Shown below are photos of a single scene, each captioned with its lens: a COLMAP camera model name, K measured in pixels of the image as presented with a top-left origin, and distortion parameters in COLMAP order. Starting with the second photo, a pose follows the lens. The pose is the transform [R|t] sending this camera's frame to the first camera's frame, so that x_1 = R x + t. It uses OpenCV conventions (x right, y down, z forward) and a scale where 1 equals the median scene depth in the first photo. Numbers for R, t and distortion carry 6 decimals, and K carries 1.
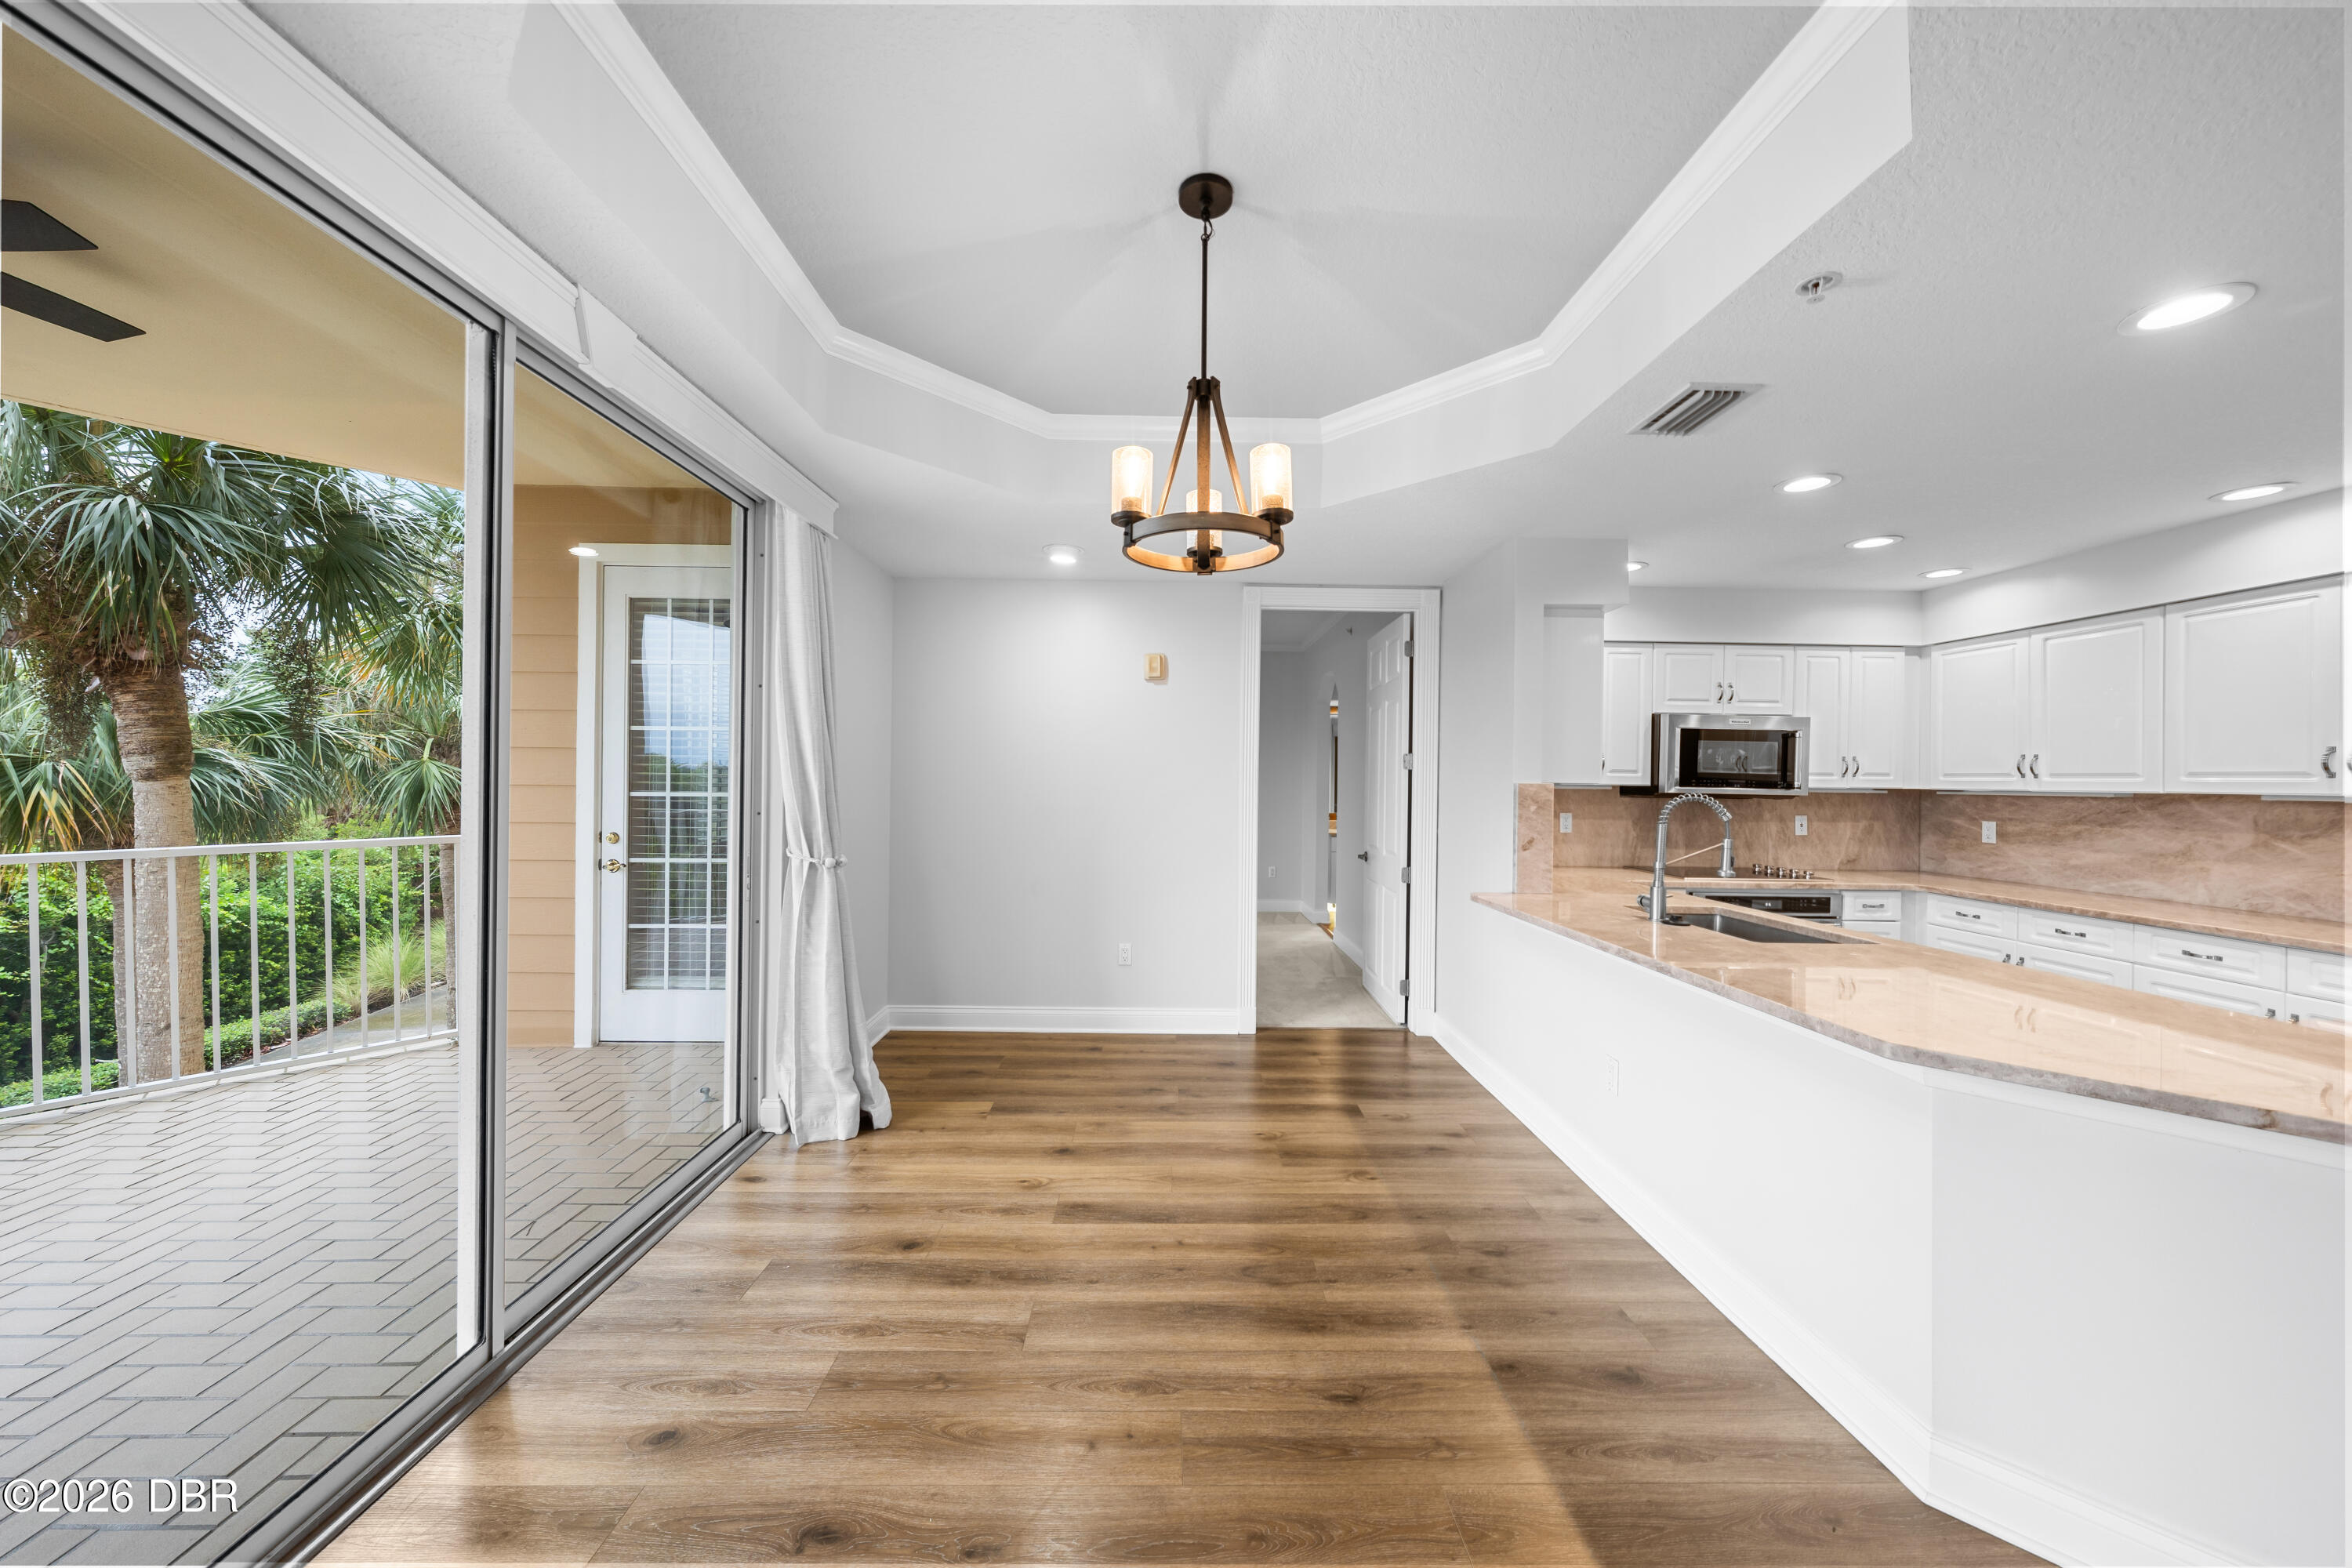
lens RADIAL K [[807.3, 0, 1159.5], [0, 807.3, 789.0], [0, 0, 1]] dist [-0.002628, -0.000161]
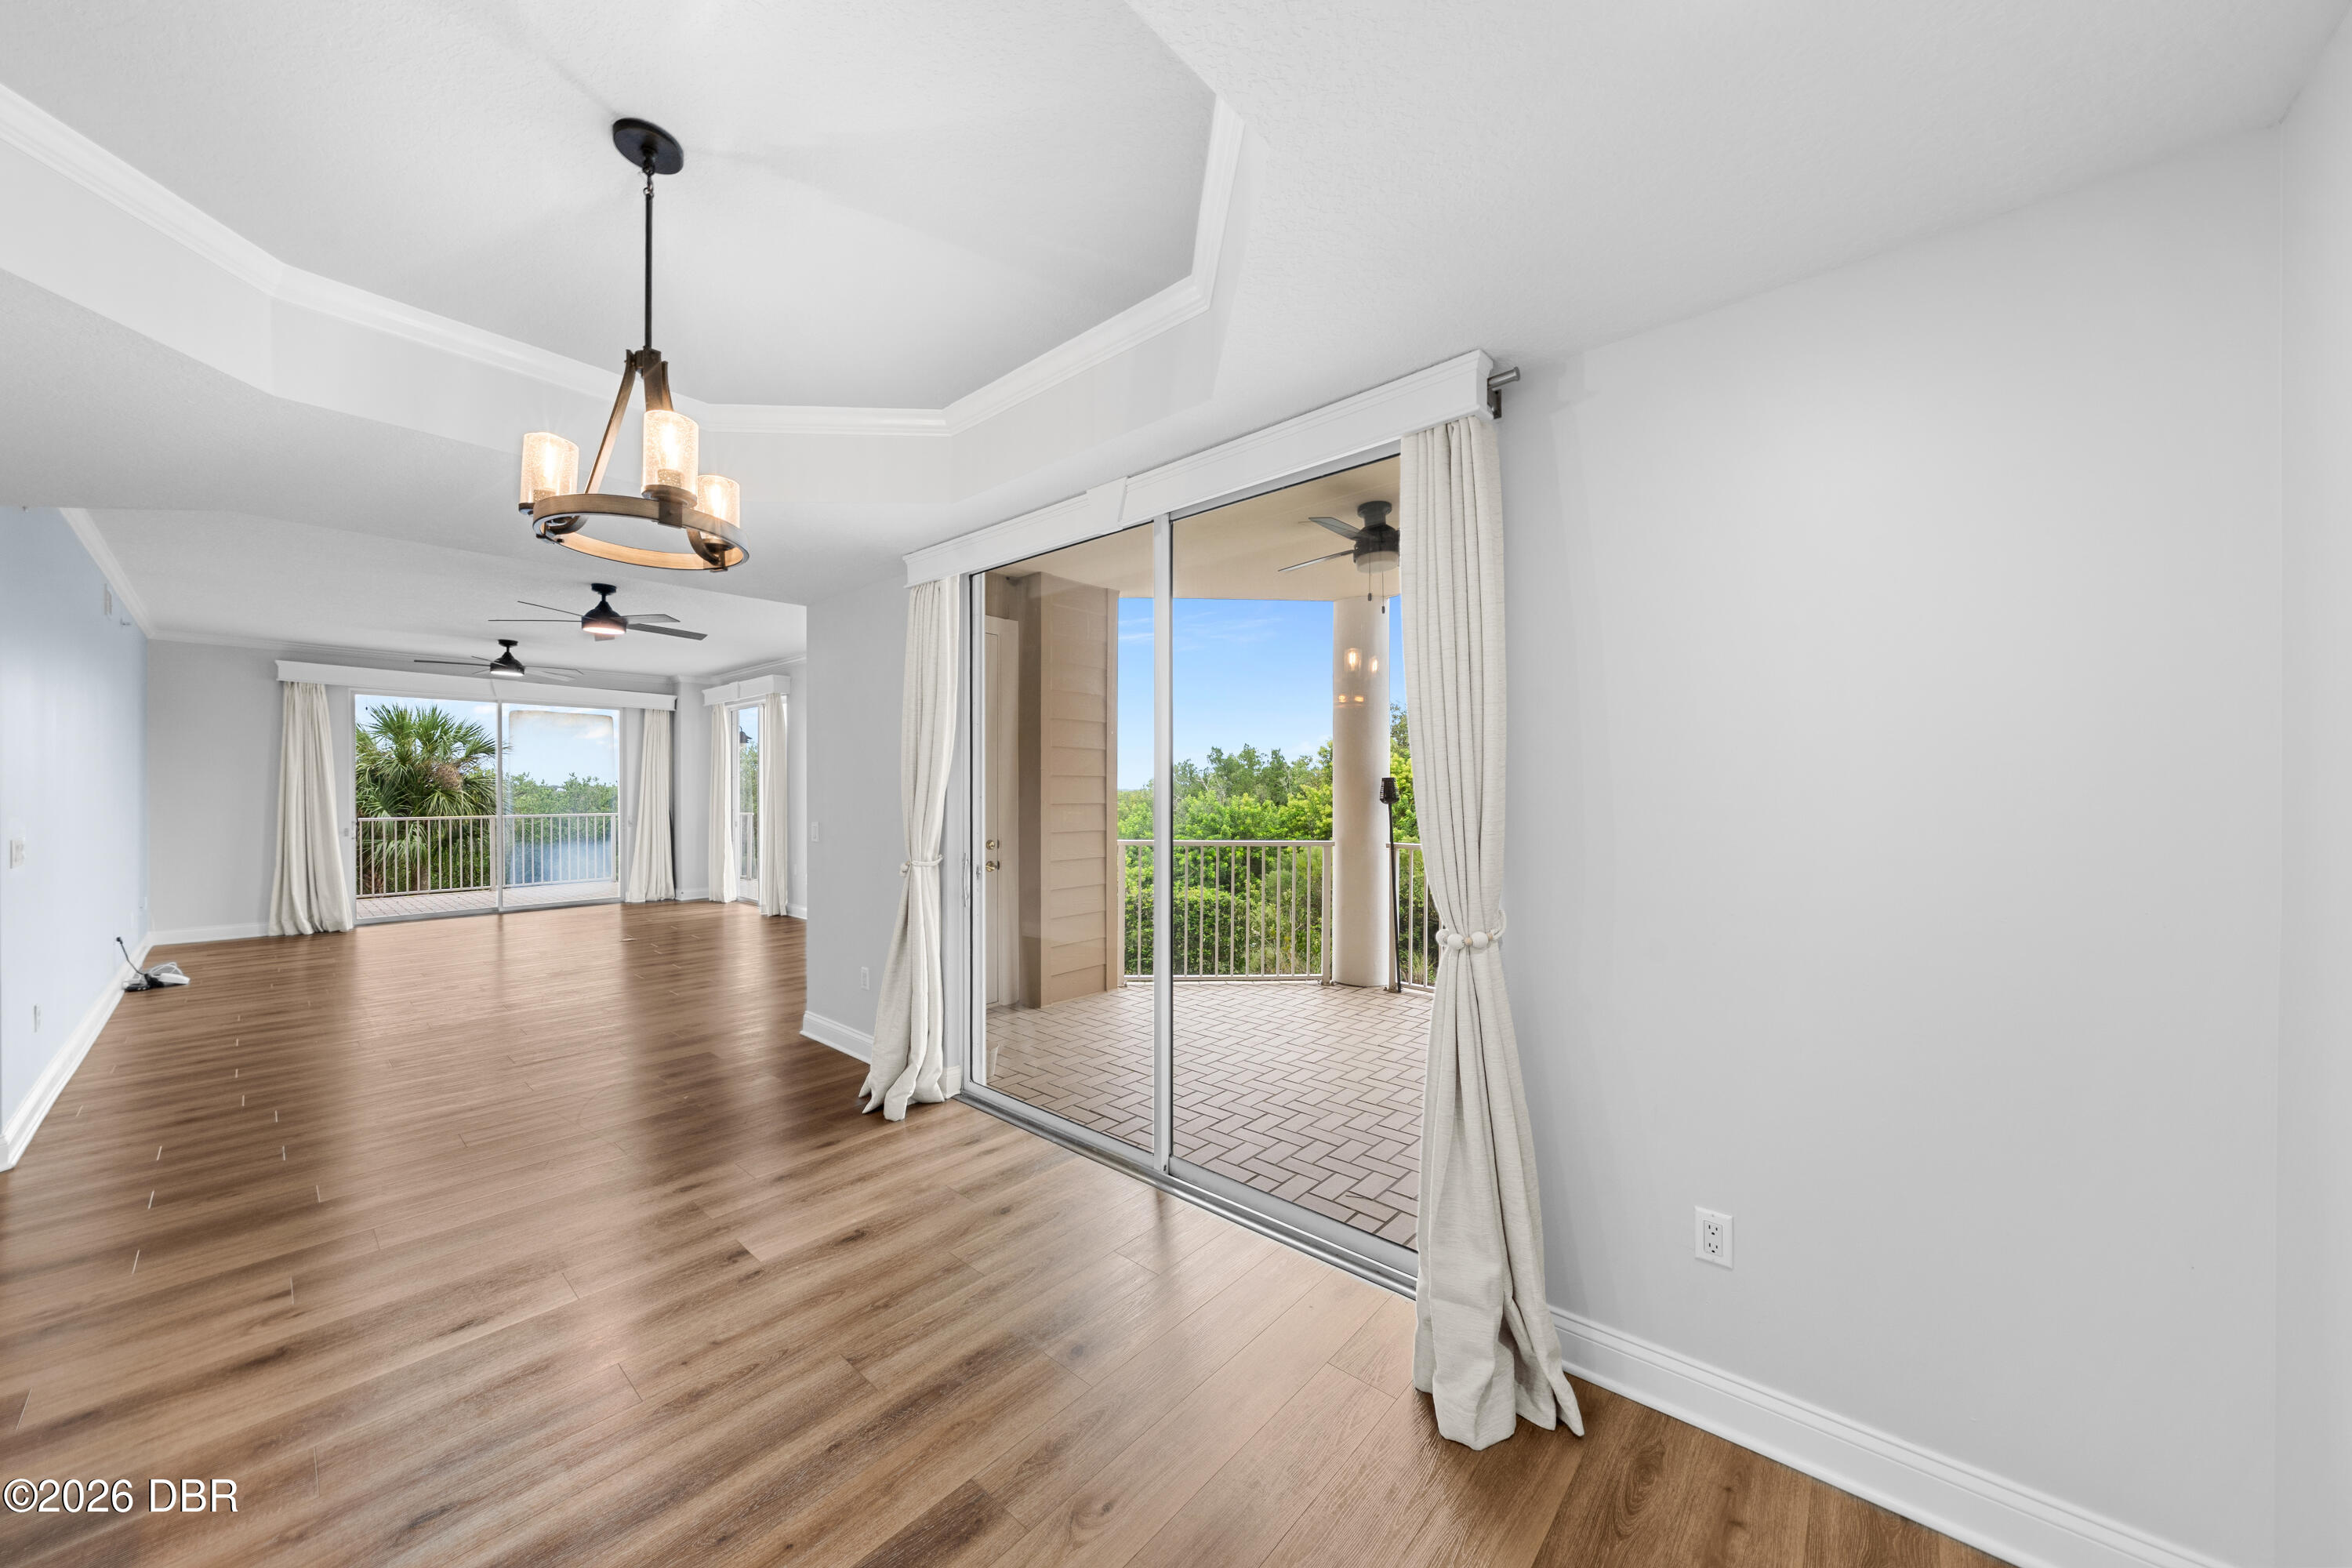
lens RADIAL K [[807.3, 0, 1174.1], [0, 807.3, 794.1], [0, 0, 1]] dist [-0.002628, -0.000161]
pose [[-0.662280, -0.008153, -0.749212, 0.151727], [-0.017507, 0.999836, 0.004595, -0.016057], [0.749052, 0.016160, -0.662314, 0.930125]]
